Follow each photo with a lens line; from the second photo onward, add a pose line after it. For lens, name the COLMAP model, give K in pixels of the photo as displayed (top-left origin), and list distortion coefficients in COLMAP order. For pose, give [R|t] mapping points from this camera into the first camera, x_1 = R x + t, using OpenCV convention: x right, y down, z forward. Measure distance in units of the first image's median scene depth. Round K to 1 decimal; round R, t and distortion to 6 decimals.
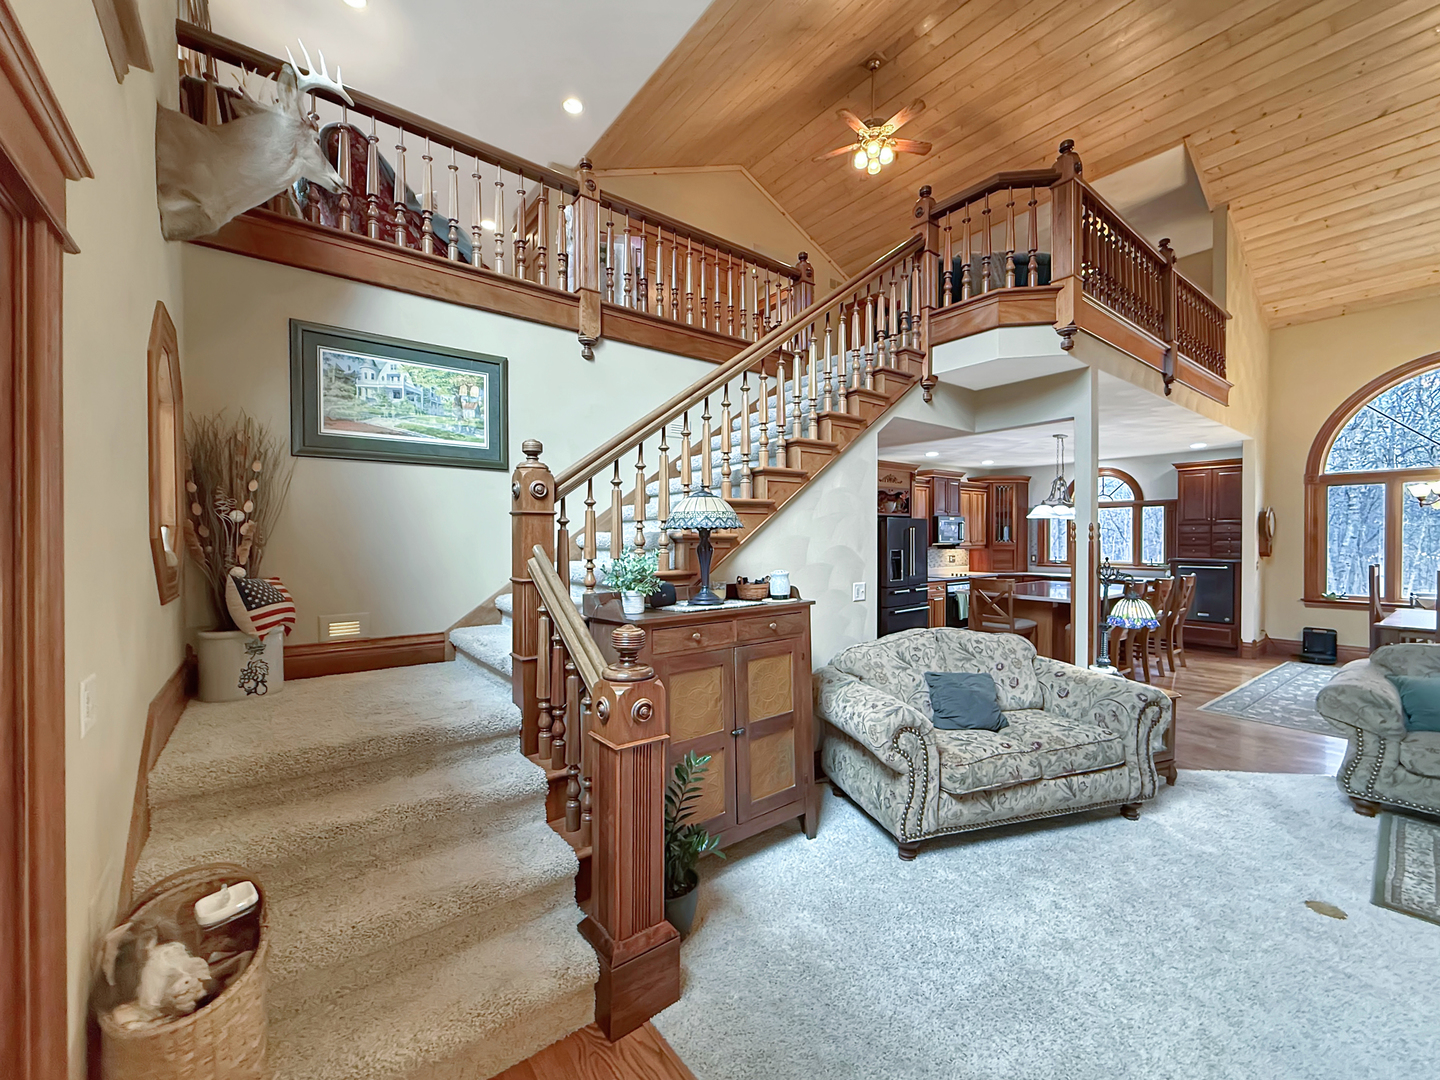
lens RADIAL K [[585.8, 0, 720.0], [0, 585.8, 540.0], [0, 0, 1]] dist [-0.007665, 0.000055]
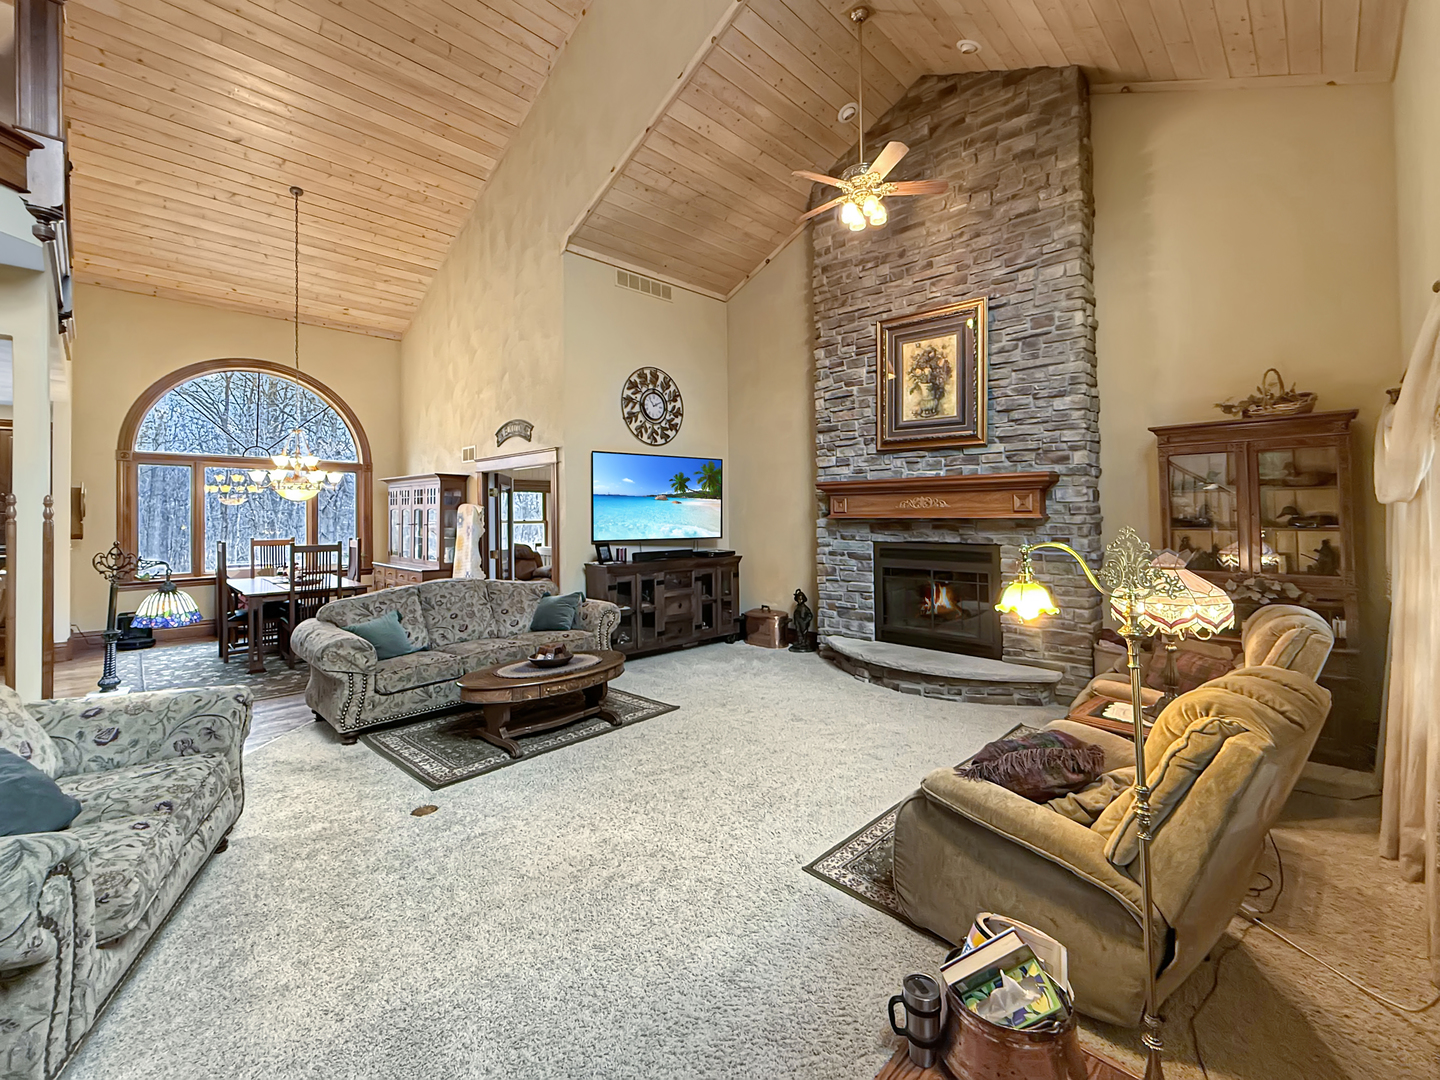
lens RADIAL K [[618.8, 0, 733.0], [0, 618.8, 502.6], [0, 0, 1]] dist [-0.000758, 0.000008]
pose [[-0.149413, 0.019586, 0.988581, -0.123554], [0.011549, 0.999770, -0.018063, 0.001236], [-0.988707, 0.008718, -0.149605, 0.169927]]
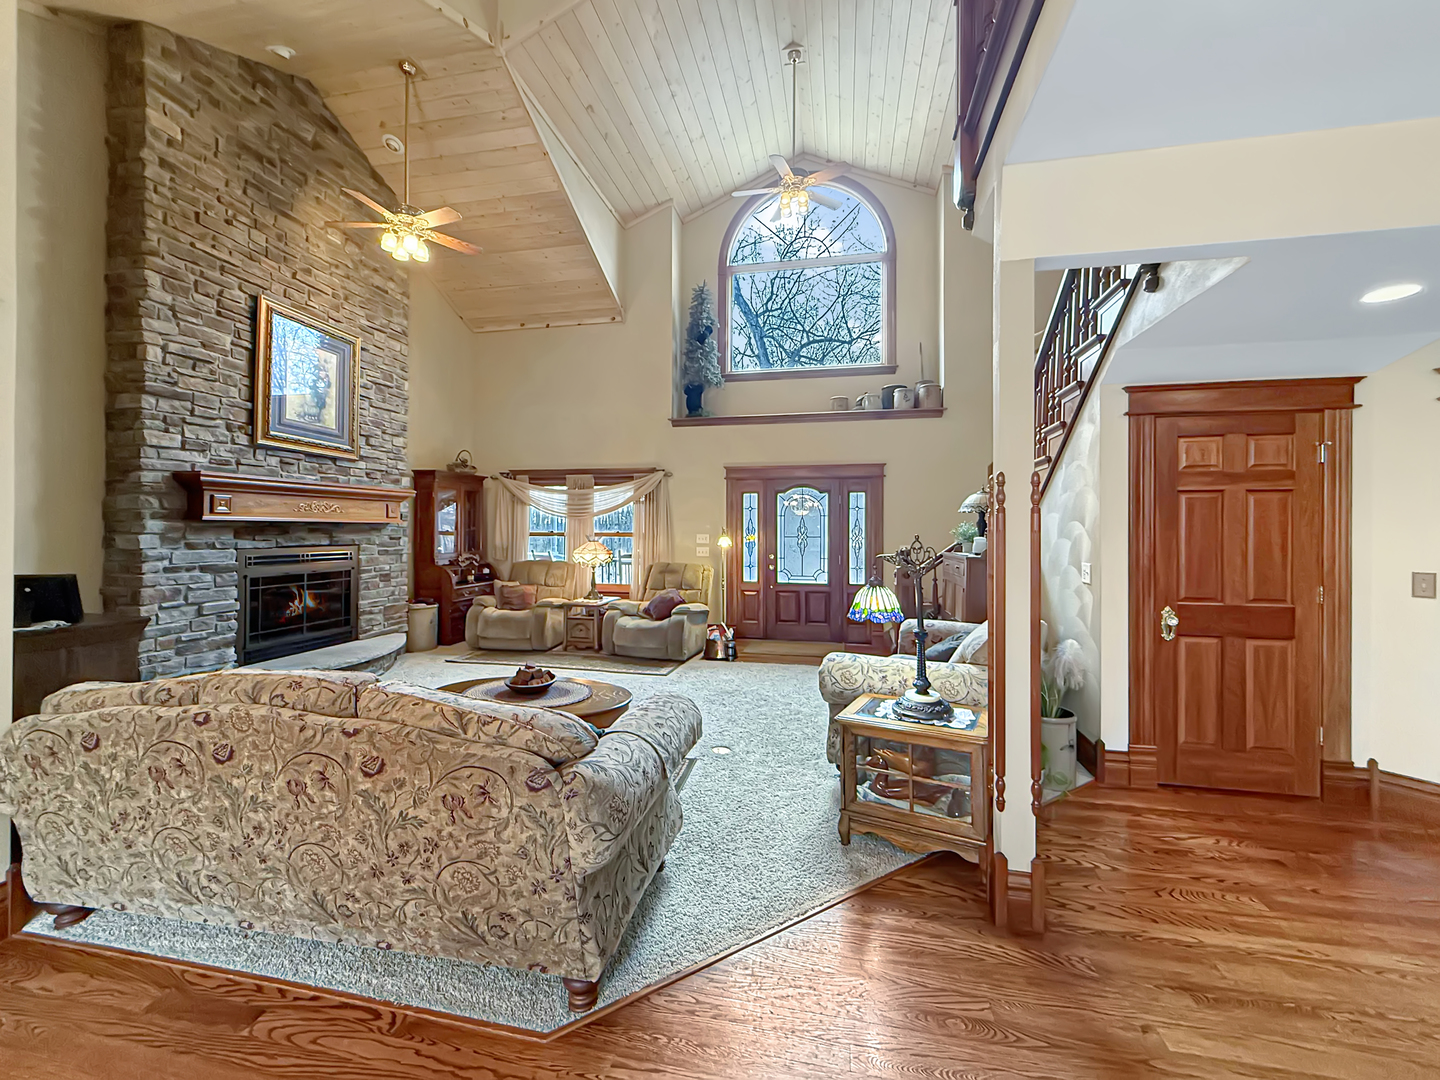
lens RADIAL K [[587.1, 0, 720.0], [0, 587.1, 531.1], [0, 0, 1]] dist [-0.001052, 0.000234]
pose [[-0.762148, 0.000865, -0.647402, 0.664176], [-0.005723, 0.999951, 0.008074, 0.011685], [0.647378, 0.009859, -0.762106, 0.700068]]
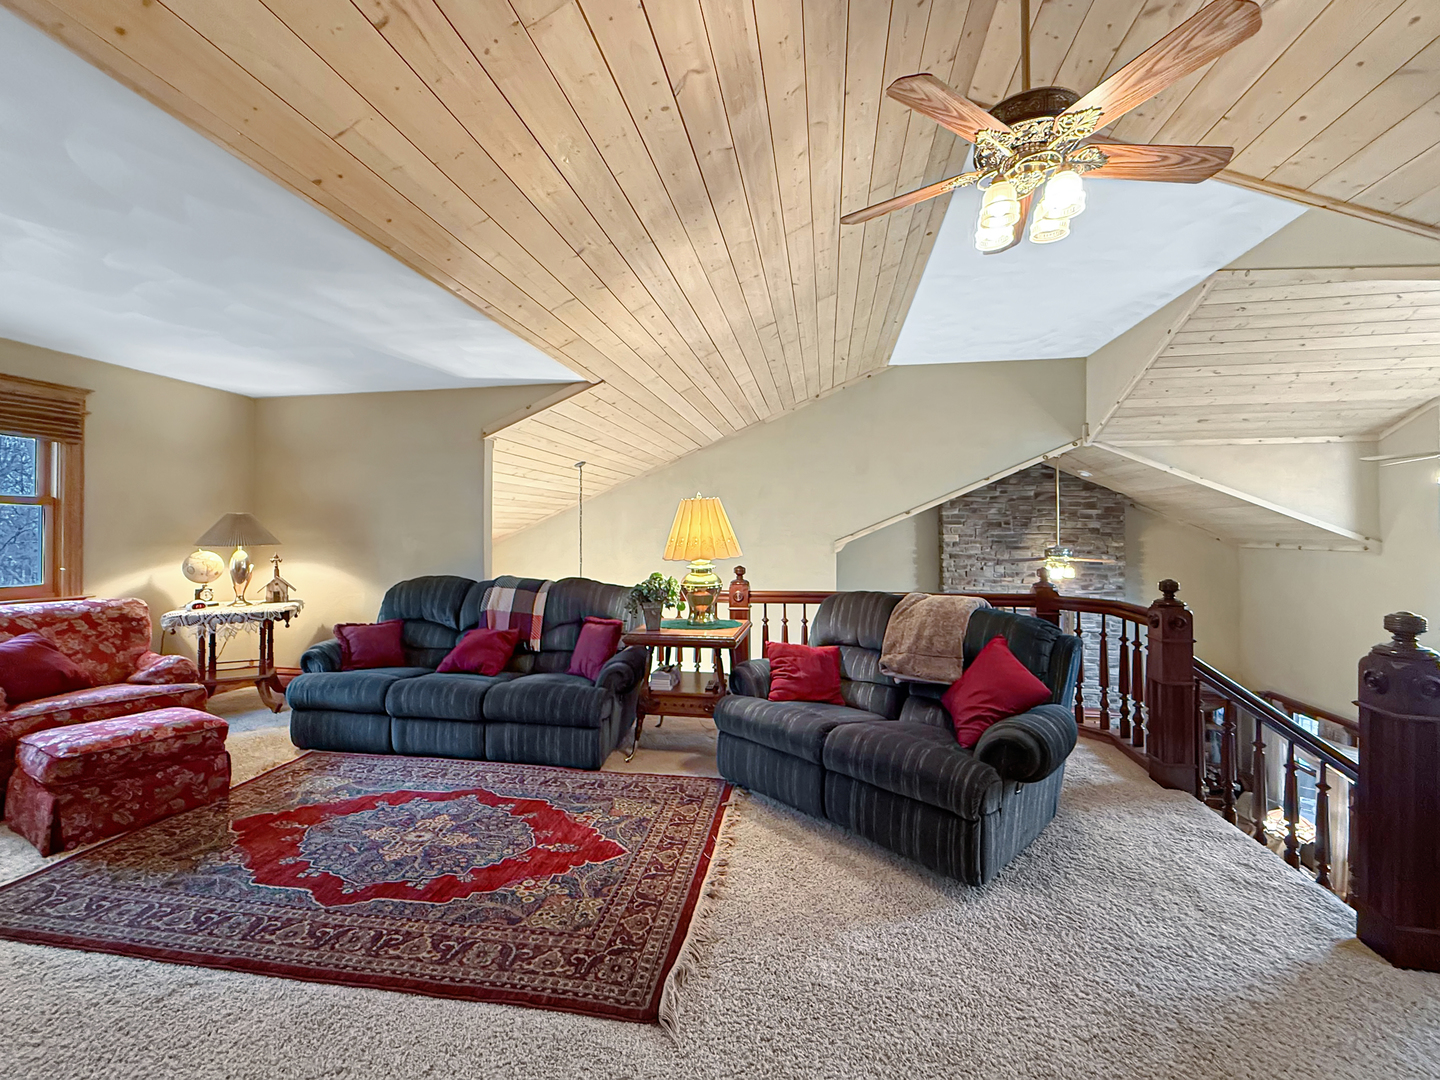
lens RADIAL K [[597.4, 0, 709.3], [0, 597.4, 527.2], [0, 0, 1]] dist [-0.000825, 0.000005]
pose [[-0.663383, 0.011030, 0.748198, 0.109003], [0.006489, 0.999939, -0.008989, -0.389878], [-0.748252, -0.001108, -0.663414, 1.115234]]
